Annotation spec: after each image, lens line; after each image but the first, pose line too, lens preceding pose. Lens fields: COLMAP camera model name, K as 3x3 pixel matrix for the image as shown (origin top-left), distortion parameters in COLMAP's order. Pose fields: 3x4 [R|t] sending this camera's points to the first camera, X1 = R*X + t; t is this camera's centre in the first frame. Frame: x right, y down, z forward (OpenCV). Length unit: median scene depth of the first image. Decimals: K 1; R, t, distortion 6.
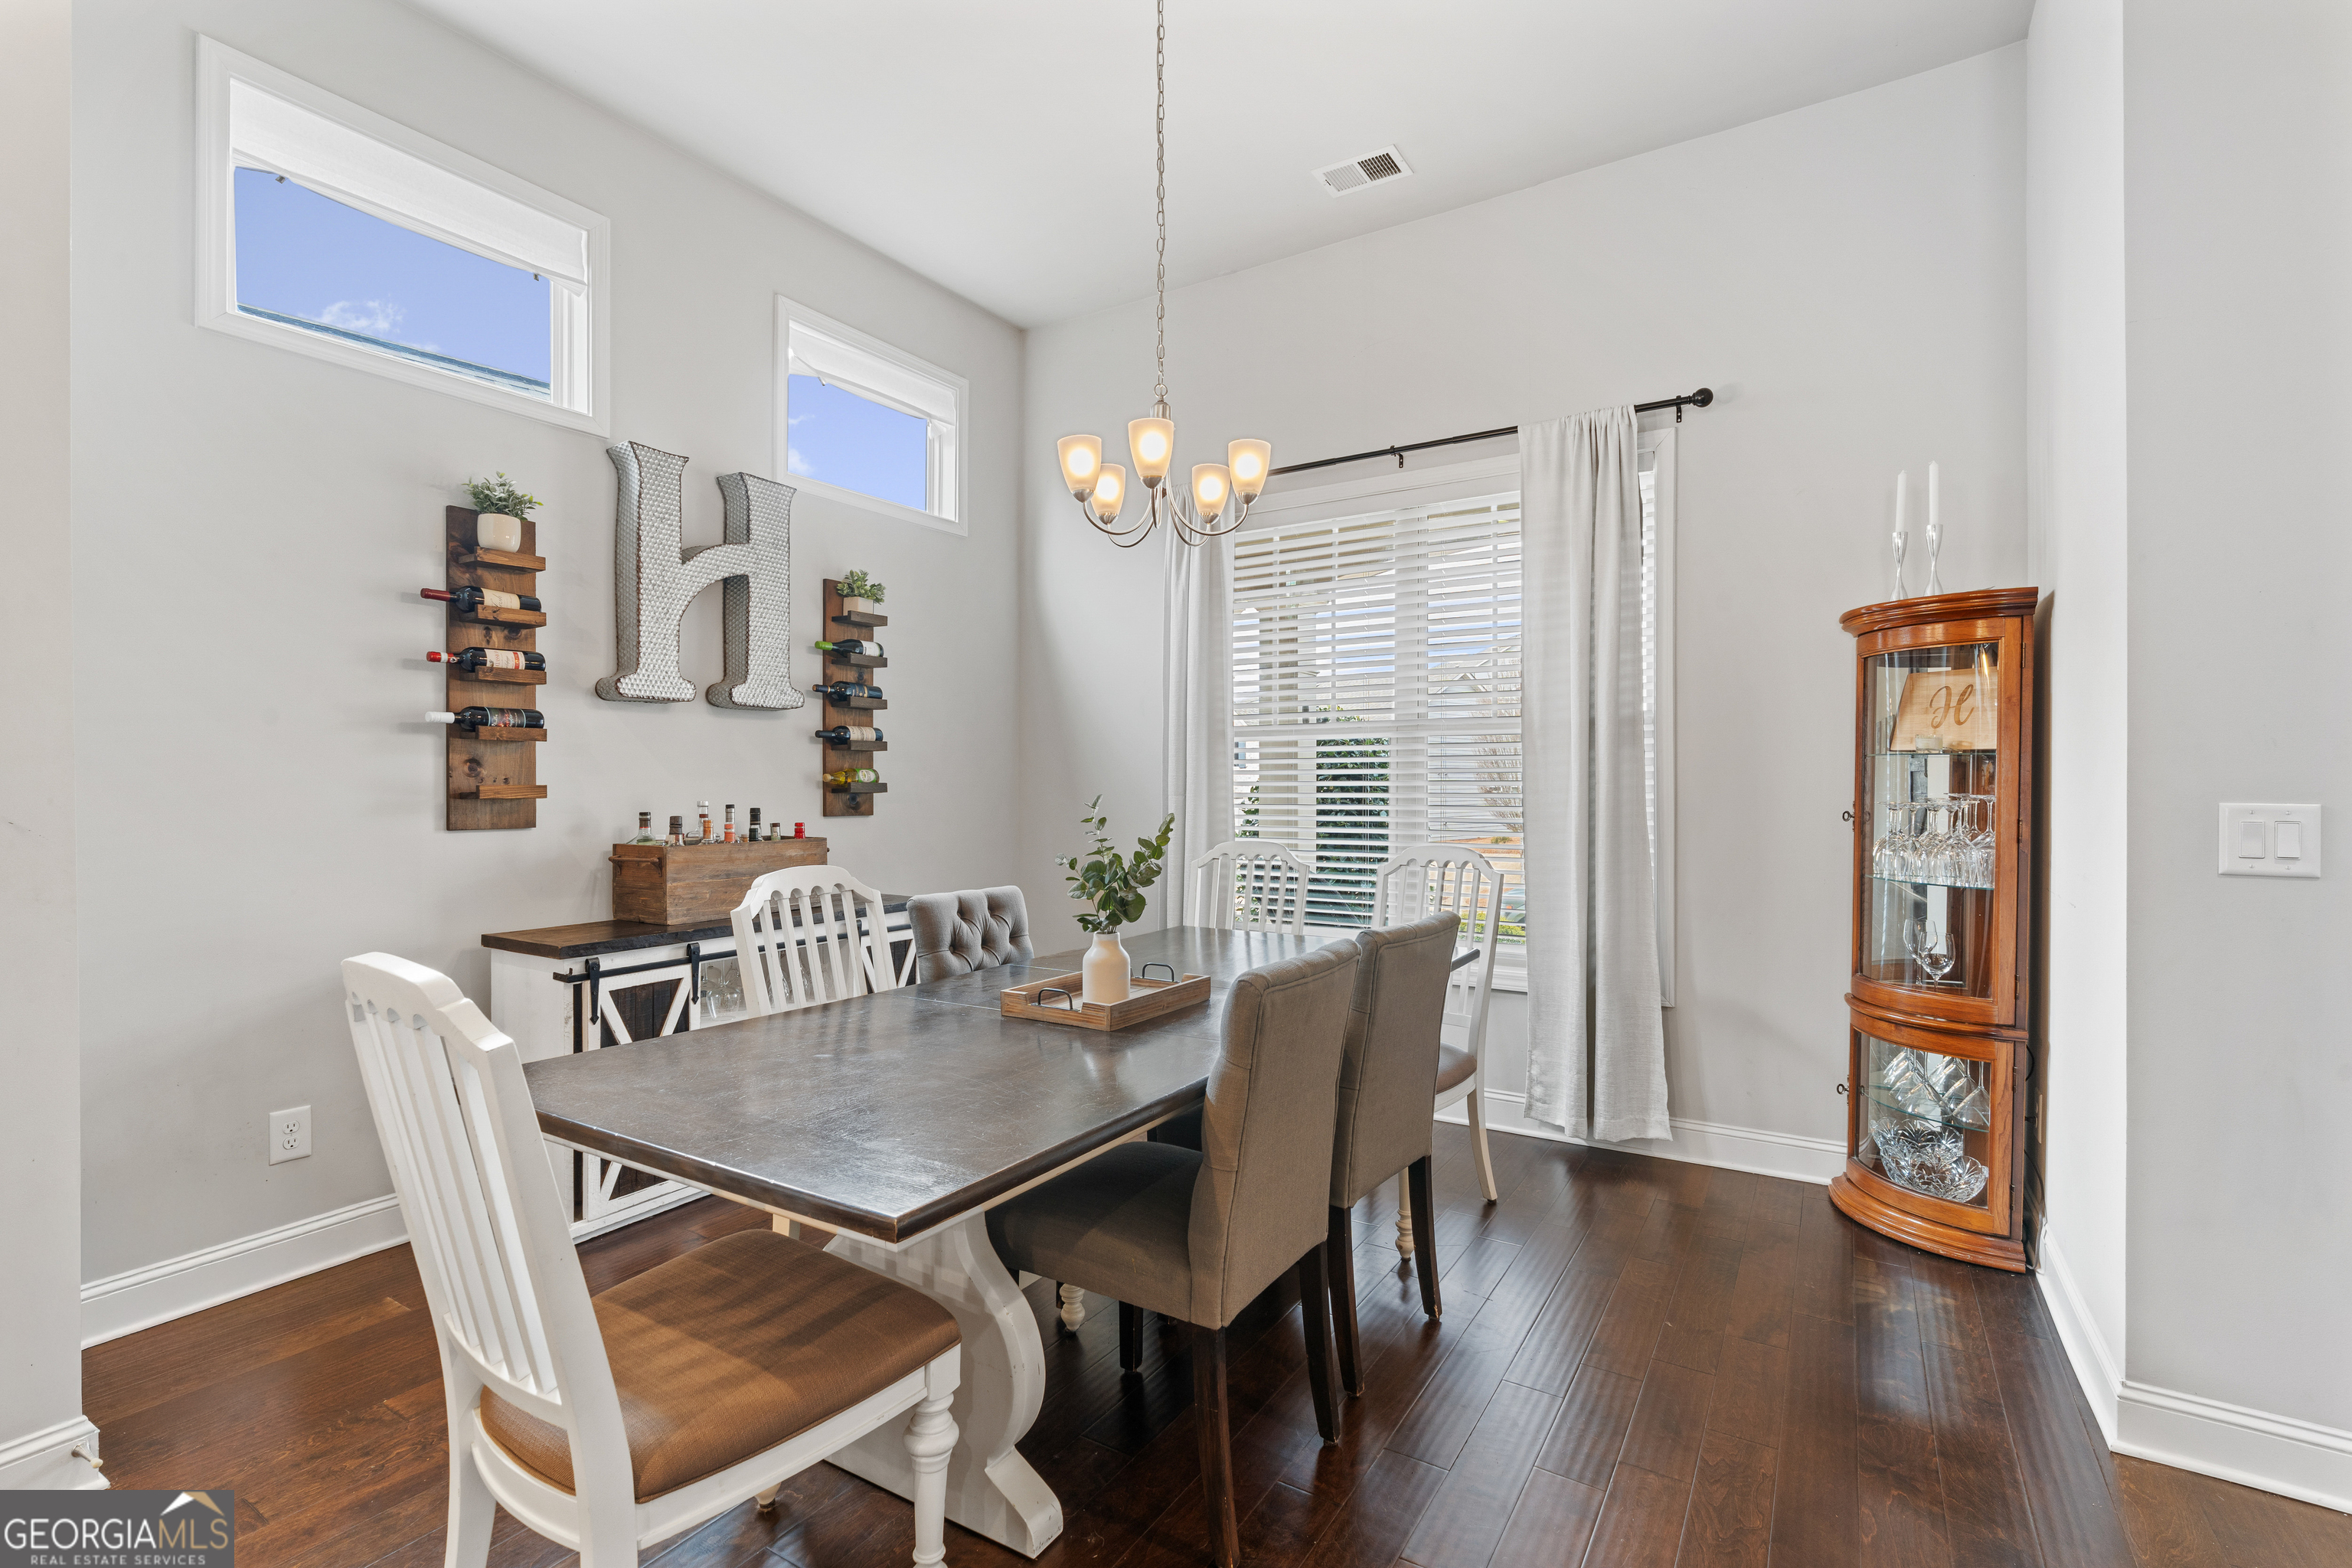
lens RADIAL K [[1071.1, 0, 1174.4], [0, 1071.1, 778.5], [0, 0, 1]] dist [-0.015302, 0.005244]
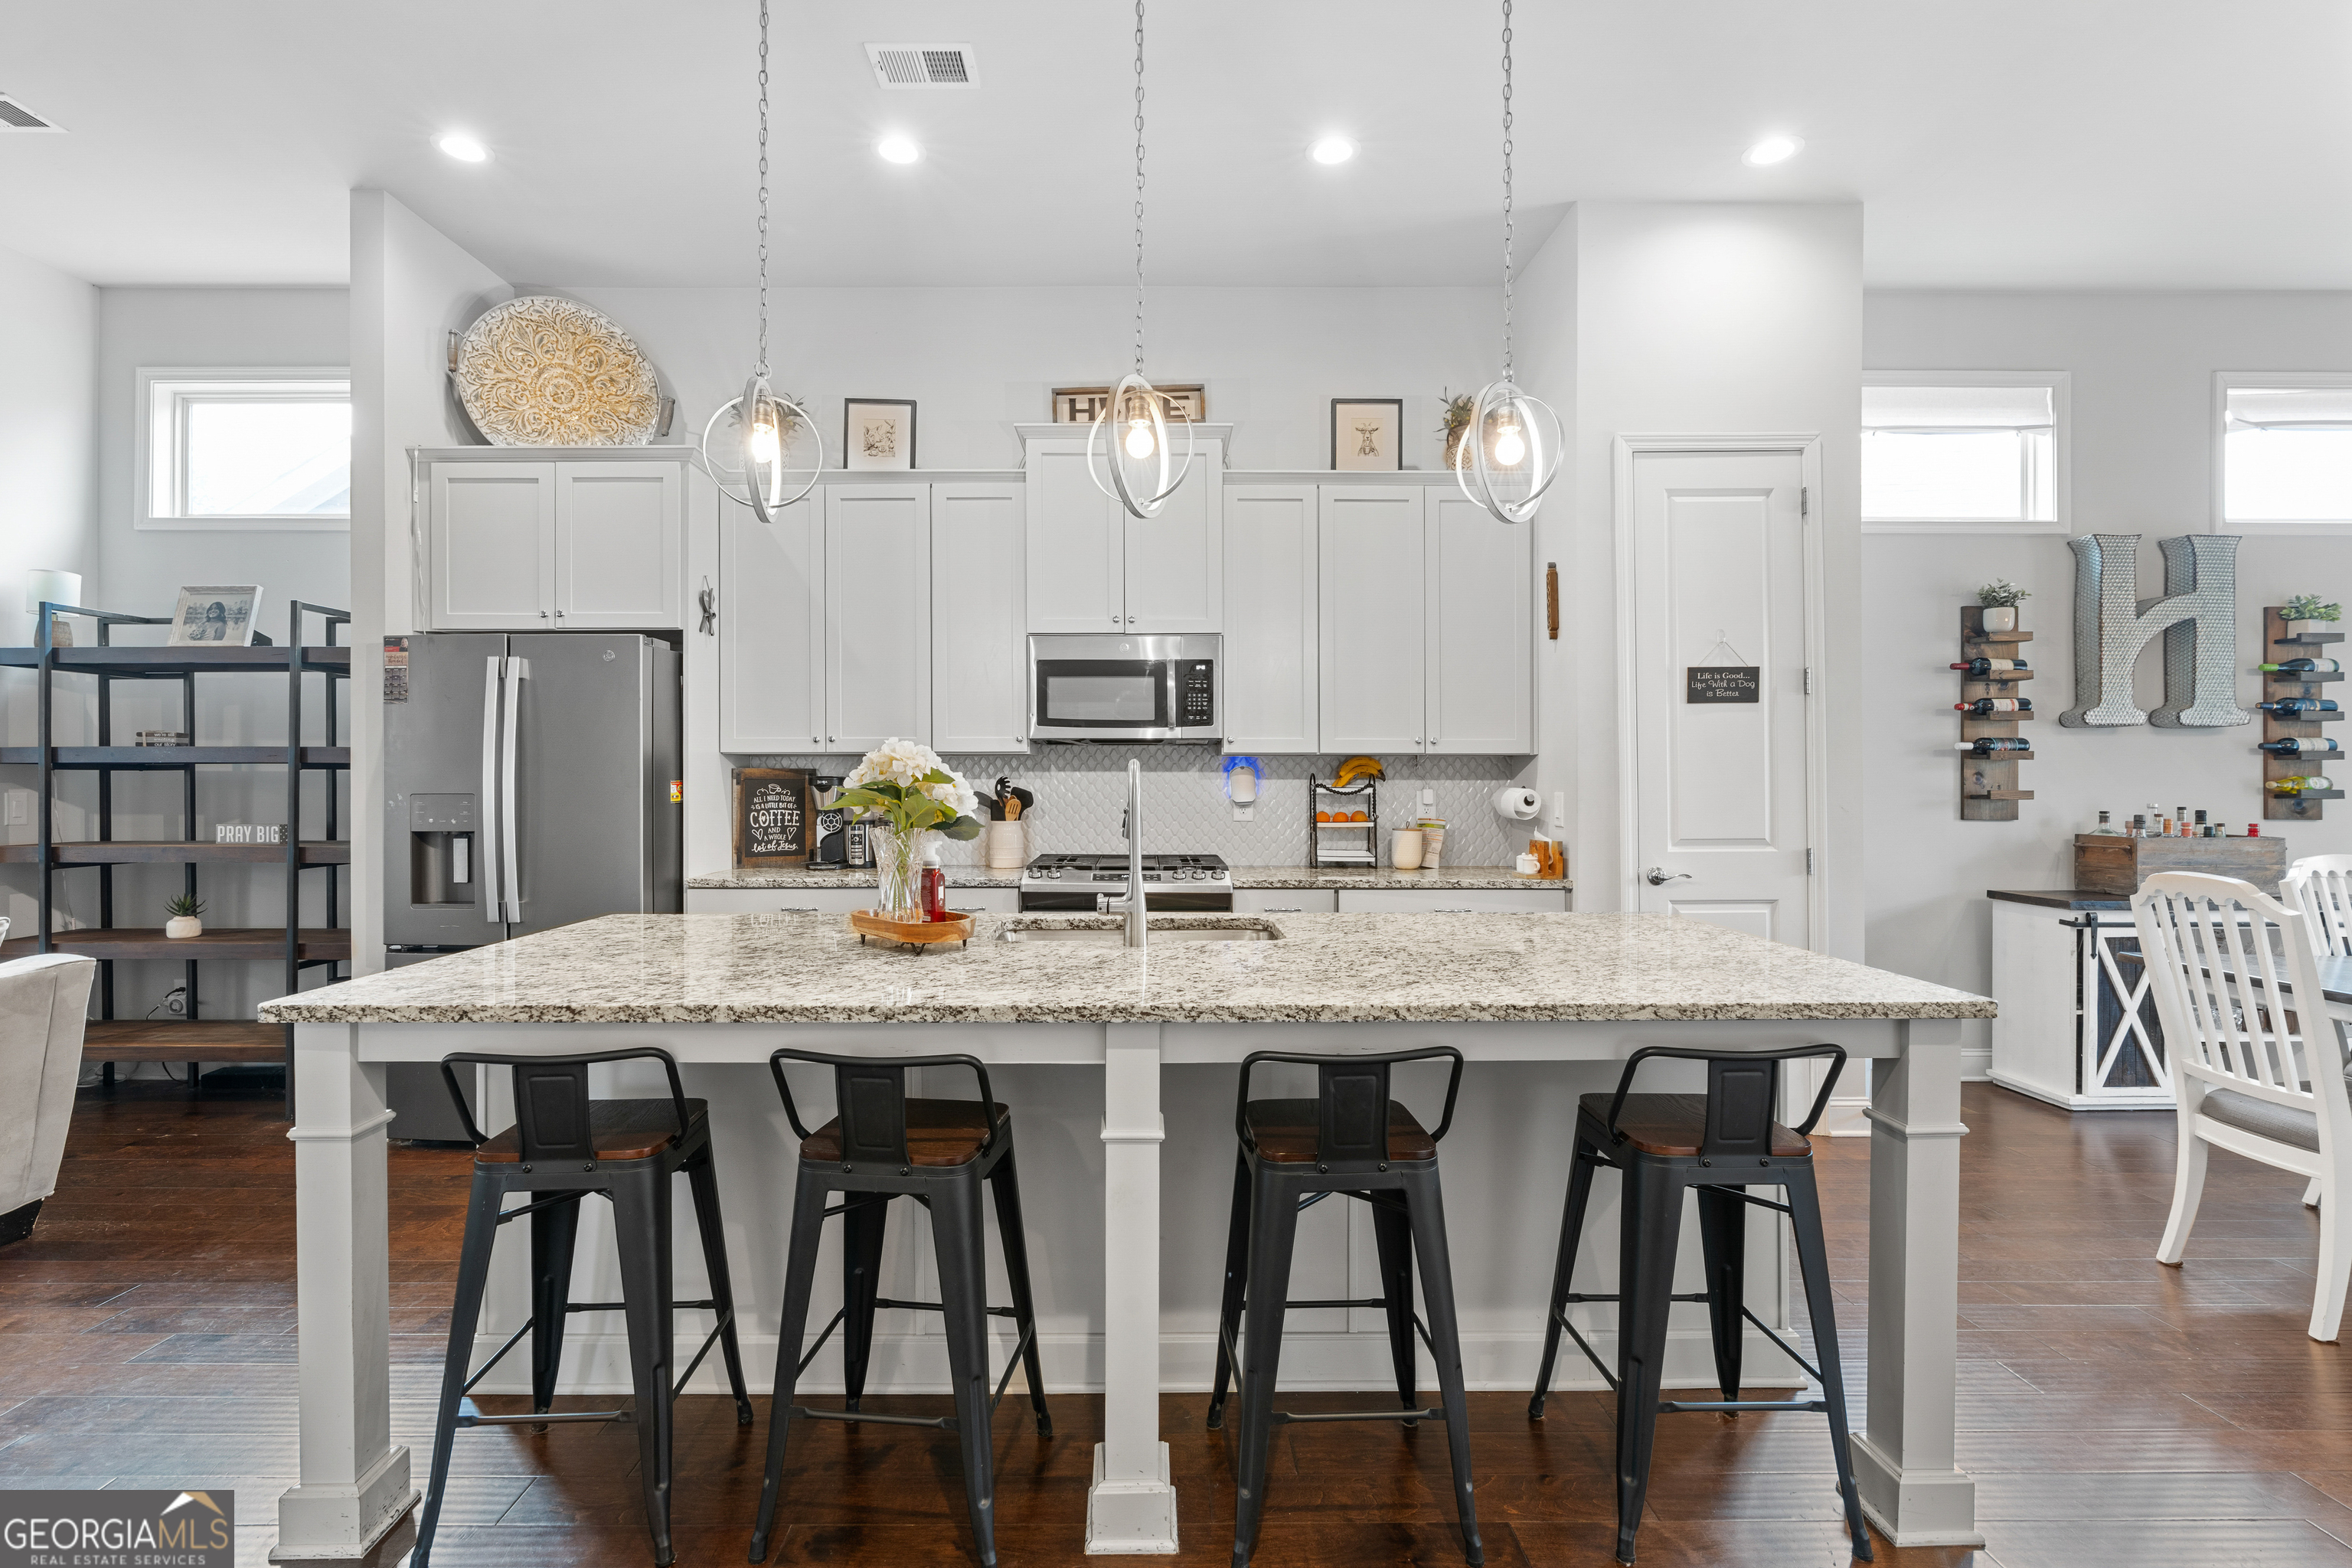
lens RADIAL K [[1071.1, 0, 1149.8], [0, 1071.1, 777.6], [0, 0, 1]] dist [-0.015302, 0.005244]
pose [[0.533639, 0.000092, -0.845712, -0.015784], [-0.000426, 1.000000, -0.000160, -0.009605], [0.845712, 0.000446, 0.533639, -0.717758]]
